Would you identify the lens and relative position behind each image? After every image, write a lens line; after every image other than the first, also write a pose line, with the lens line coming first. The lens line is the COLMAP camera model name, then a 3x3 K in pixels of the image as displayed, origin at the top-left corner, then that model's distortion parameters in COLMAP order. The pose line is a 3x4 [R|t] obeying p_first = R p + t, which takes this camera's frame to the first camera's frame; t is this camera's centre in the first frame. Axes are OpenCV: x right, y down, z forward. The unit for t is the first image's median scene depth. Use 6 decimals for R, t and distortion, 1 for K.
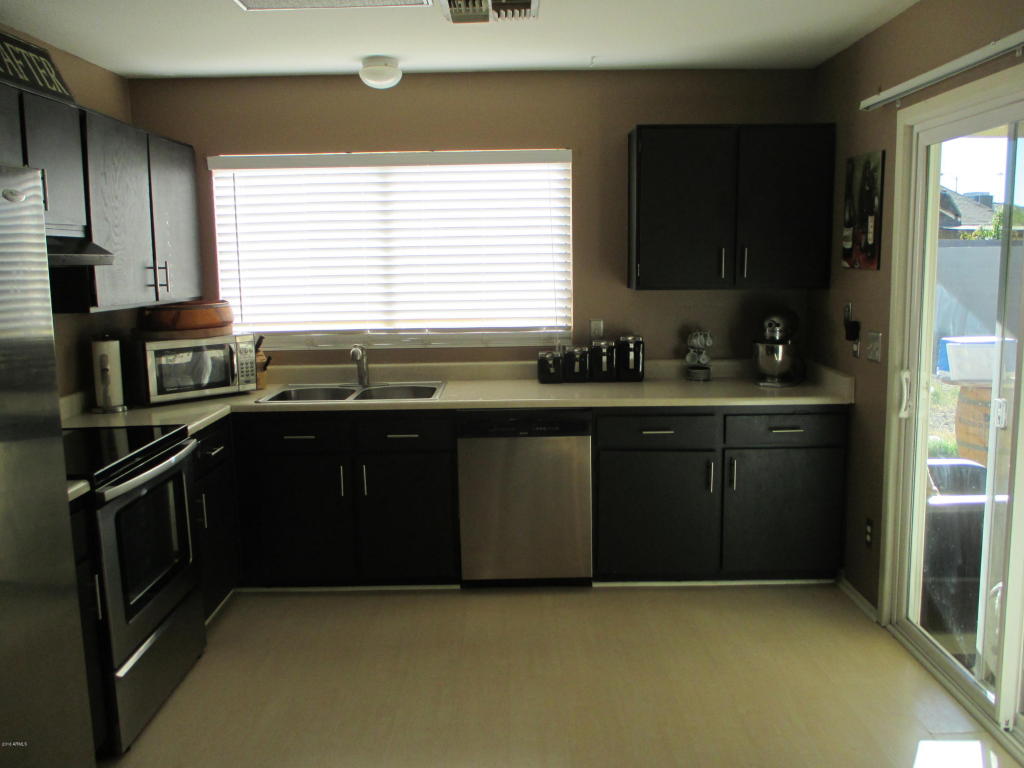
lens RADIAL K [[855.3, 0, 512.0], [0, 855.3, 384.0], [0, 0, 1]] dist [0.001071, -0.005629]
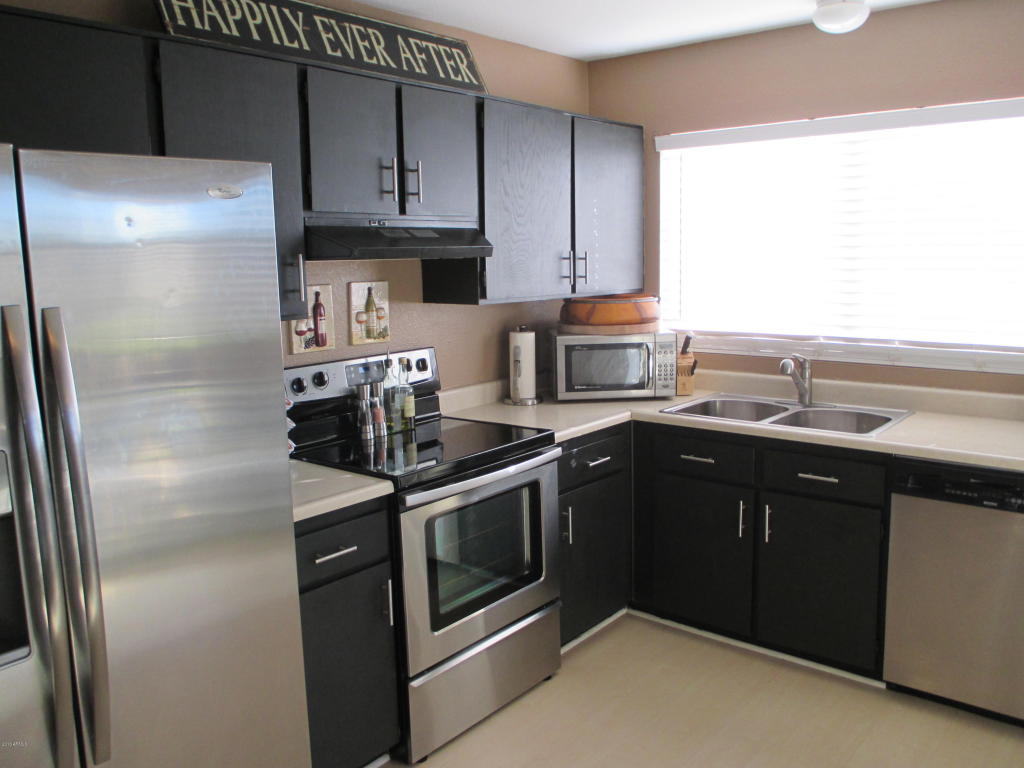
lens RADIAL K [[849.7, 0, 512.0], [0, 849.7, 384.0], [0, 0, 1]] dist [-0.032069, -0.002274]
pose [[0.774761, 0.103671, -0.623696, 0.129728], [-0.090270, 0.994497, 0.053173, -0.040732], [0.625776, 0.015105, 0.779856, 0.222565]]
